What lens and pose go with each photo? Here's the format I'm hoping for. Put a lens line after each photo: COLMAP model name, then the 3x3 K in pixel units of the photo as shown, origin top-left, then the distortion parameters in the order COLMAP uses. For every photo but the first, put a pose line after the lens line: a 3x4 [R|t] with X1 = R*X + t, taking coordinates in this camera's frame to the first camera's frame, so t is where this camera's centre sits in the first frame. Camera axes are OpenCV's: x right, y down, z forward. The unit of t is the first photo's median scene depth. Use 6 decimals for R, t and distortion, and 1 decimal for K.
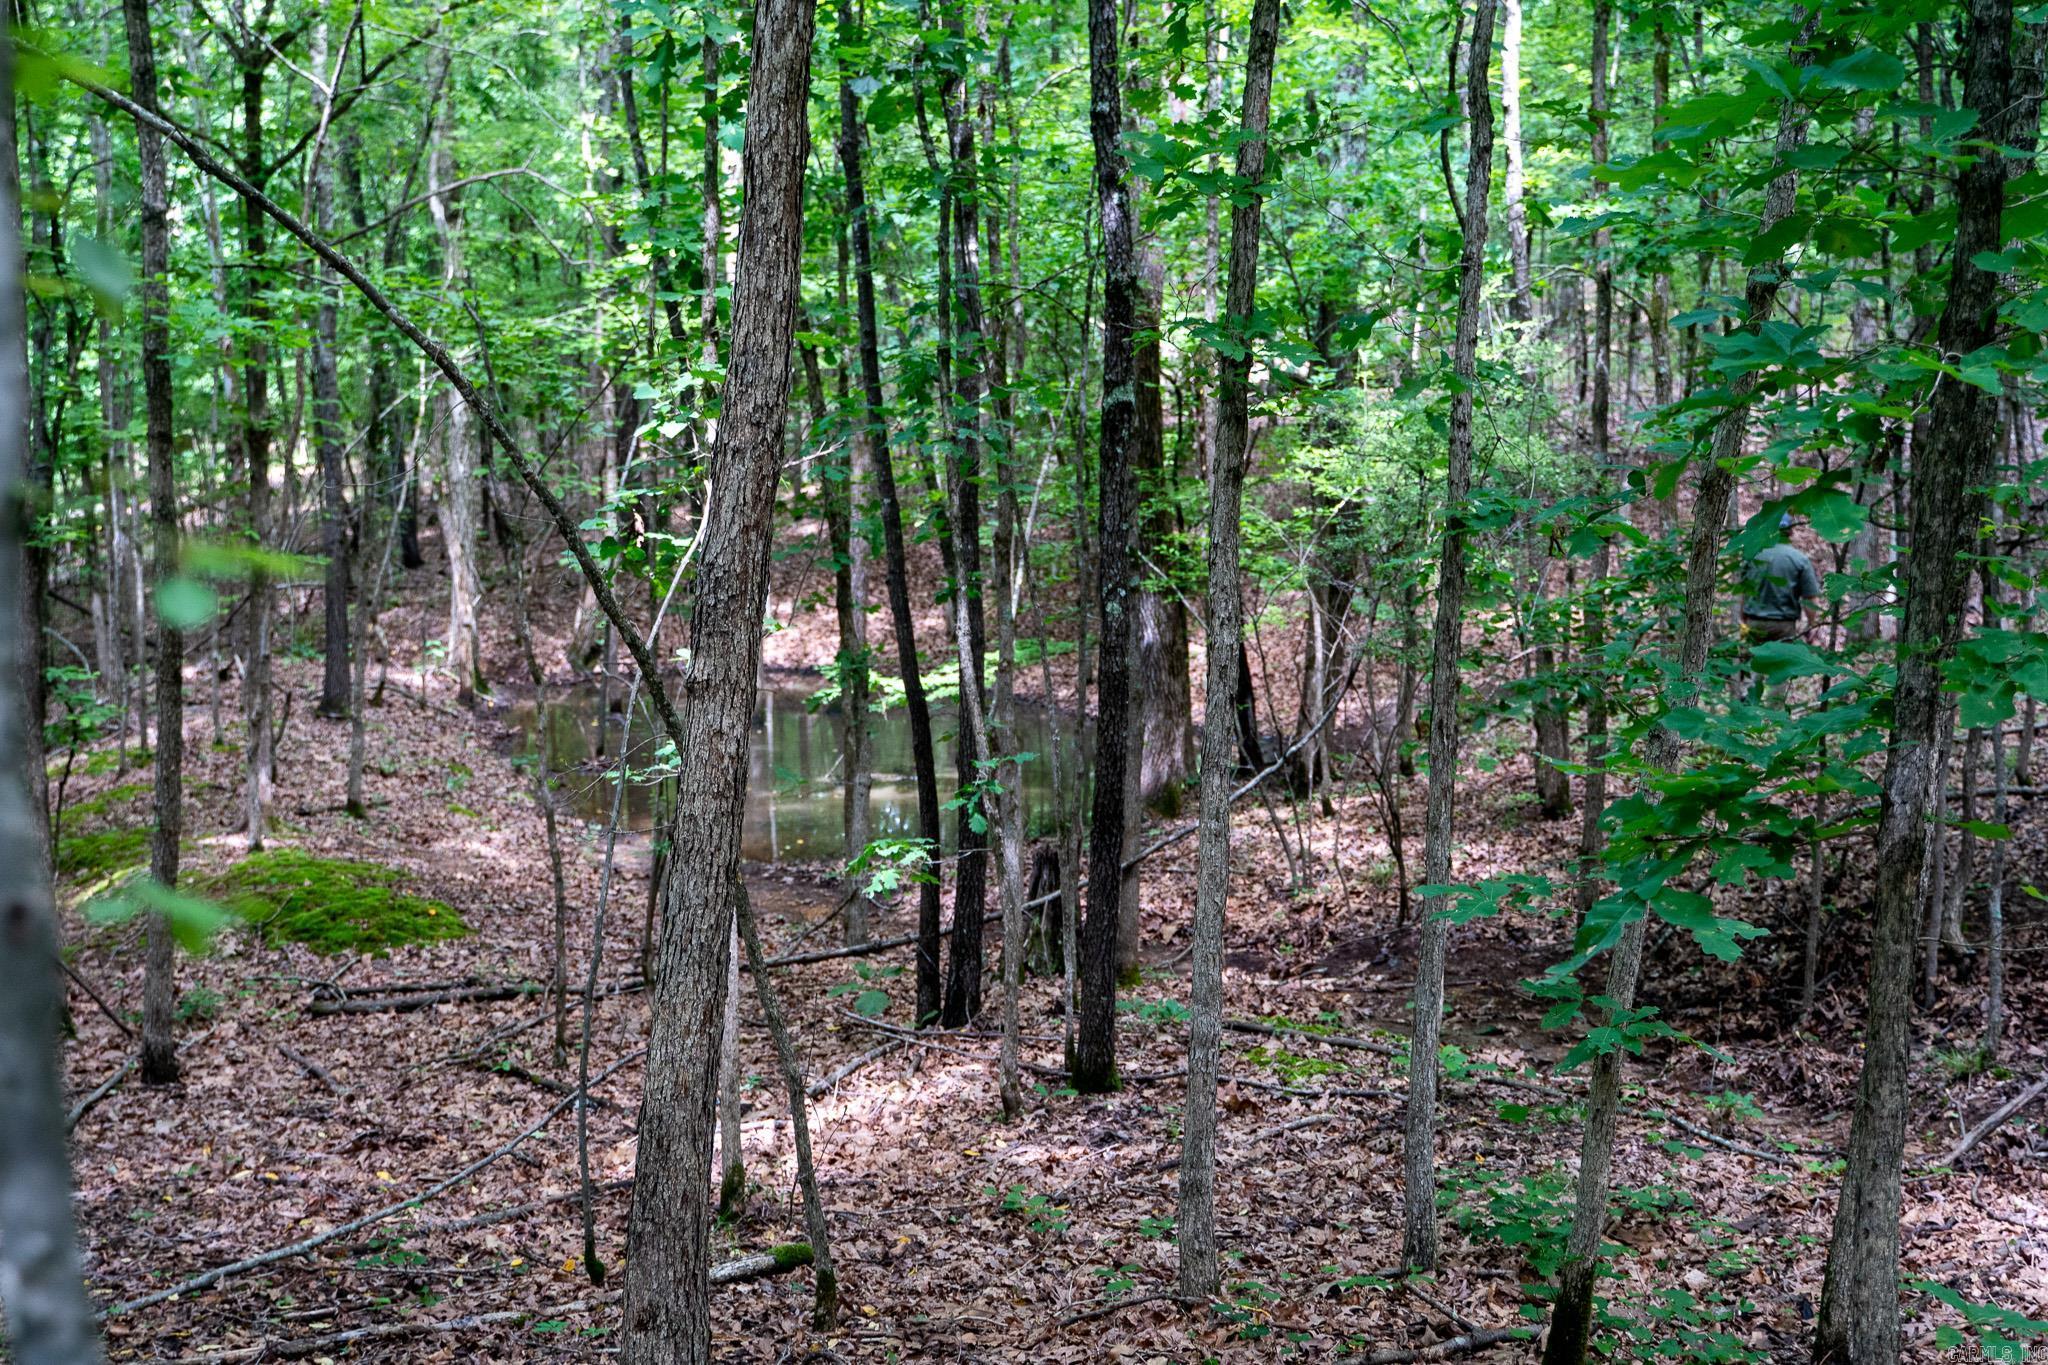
lens RADIAL K [[2543.2, 0, 1024.0], [0, 2543.2, 682.5], [0, 0, 1]] dist [-0.116814, 0.095069]
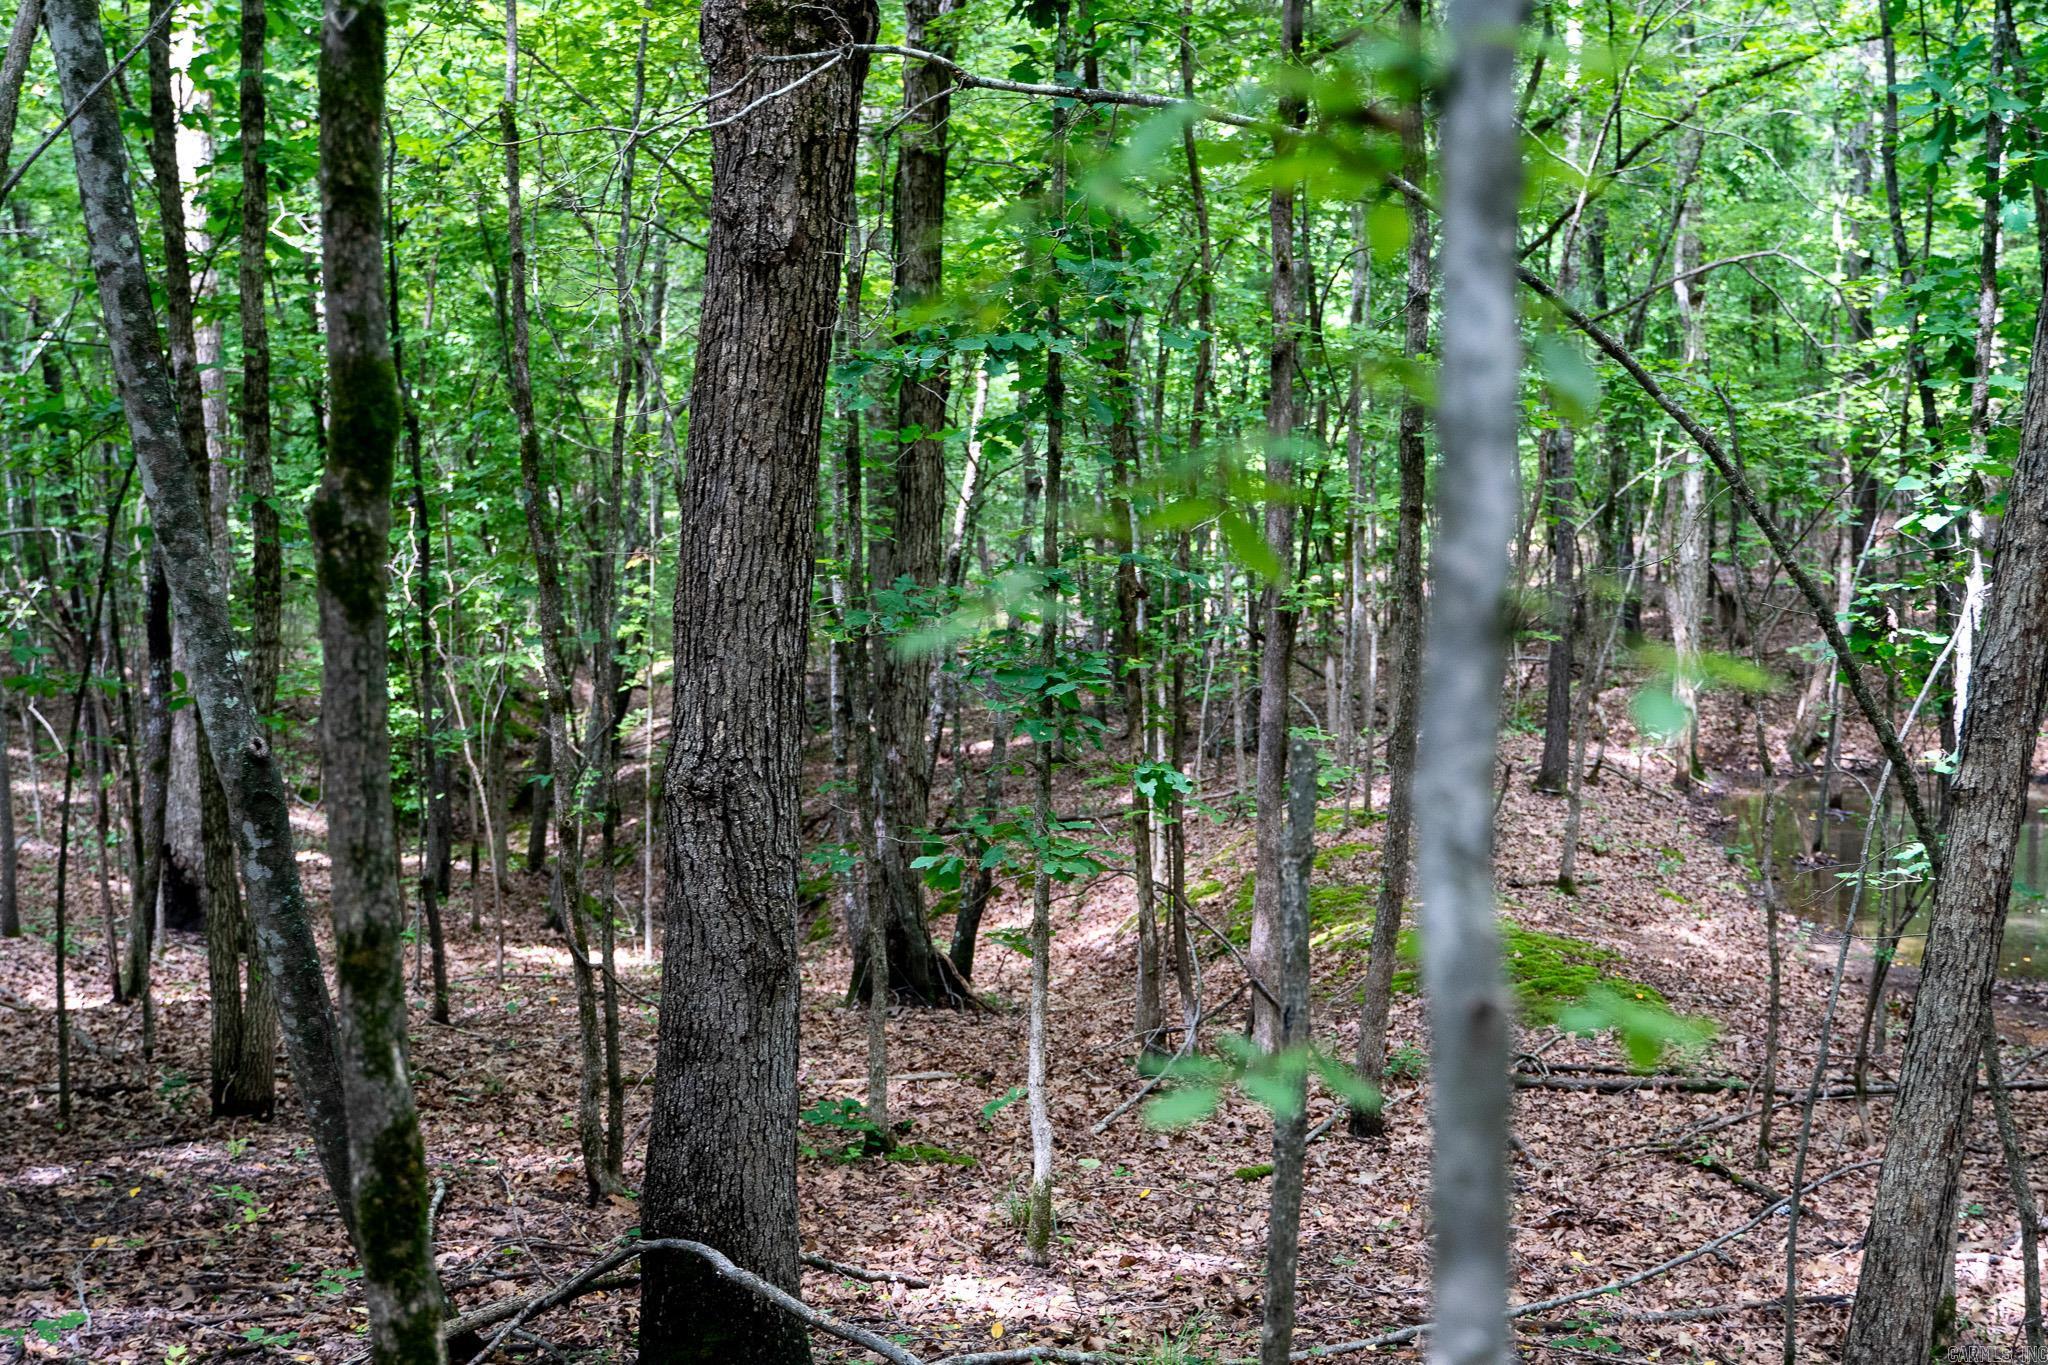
lens RADIAL K [[2543.2, 0, 1024.0], [0, 2543.2, 682.5], [0, 0, 1]] dist [-0.116814, 0.095069]
pose [[0.889463, 0.054484, -0.453748, -0.006370], [-0.068749, 0.997521, -0.014989, -0.000716], [0.451807, 0.044527, 0.891004, 0.000150]]
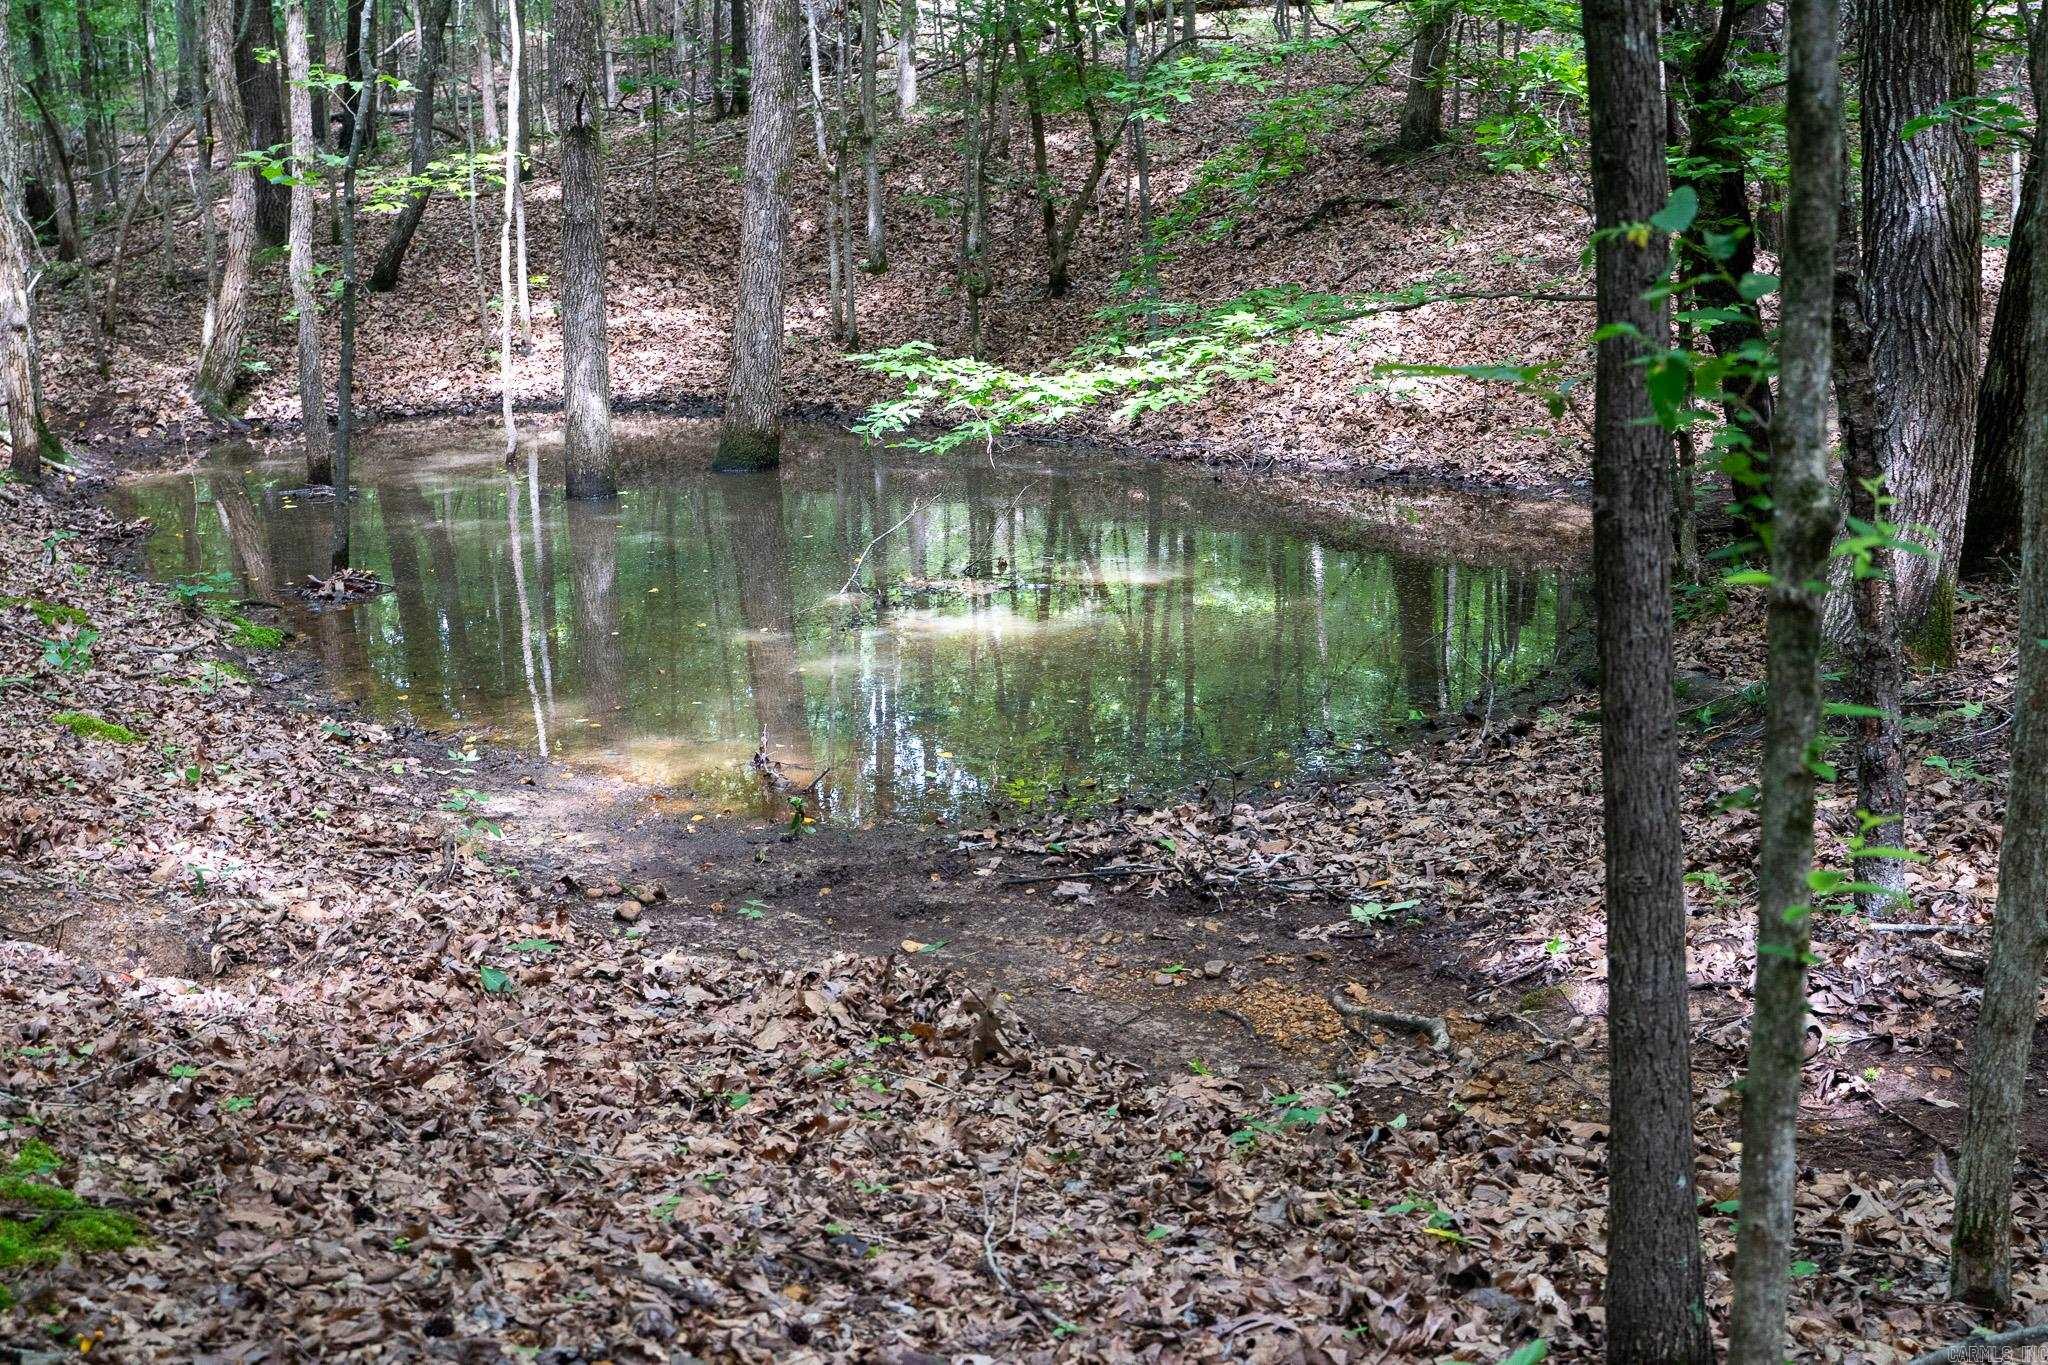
lens RADIAL K [[2543.2, 0, 1024.0], [0, 2543.2, 682.5], [0, 0, 1]] dist [-0.116814, 0.095069]
pose [[0.981524, -0.047591, 0.185328, -0.239087], [0.031208, 0.995422, 0.090337, 0.020853], [-0.188779, -0.082884, 0.978516, 0.929272]]
